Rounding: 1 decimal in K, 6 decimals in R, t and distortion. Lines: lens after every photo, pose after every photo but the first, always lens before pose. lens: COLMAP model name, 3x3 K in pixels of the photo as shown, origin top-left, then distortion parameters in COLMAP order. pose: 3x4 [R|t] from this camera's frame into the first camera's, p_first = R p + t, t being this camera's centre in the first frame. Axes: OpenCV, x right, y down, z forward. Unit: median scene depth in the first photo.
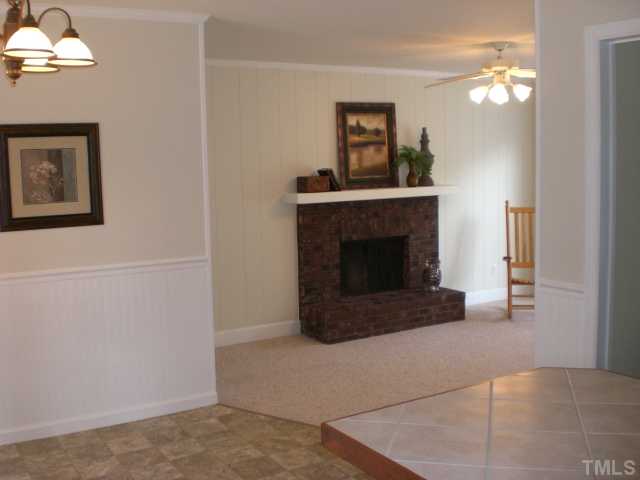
lens RADIAL K [[737.1, 0, 320.0], [0, 737.1, 240.0], [0, 0, 1]] dist [-0.007836, -0.437975]
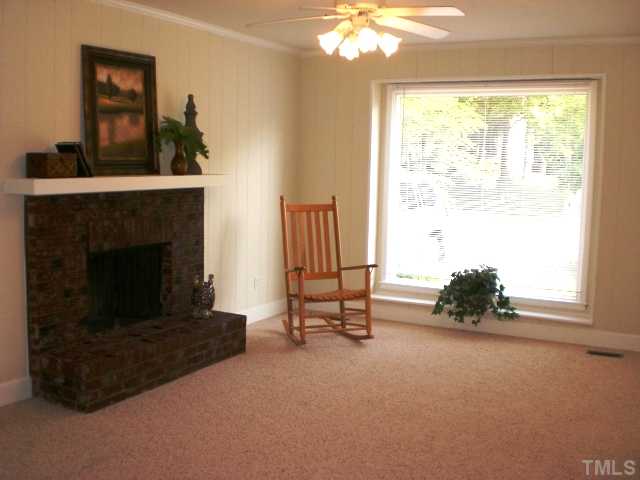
lens RADIAL K [[737.1, 0, 320.0], [0, 737.1, 240.0], [0, 0, 1]] dist [-0.007836, -0.437975]
pose [[0.869153, -0.015233, 0.494309, -0.115302], [0.017219, 0.999852, 0.000536, -0.006355], [-0.494243, 0.008046, 0.869286, 0.313278]]
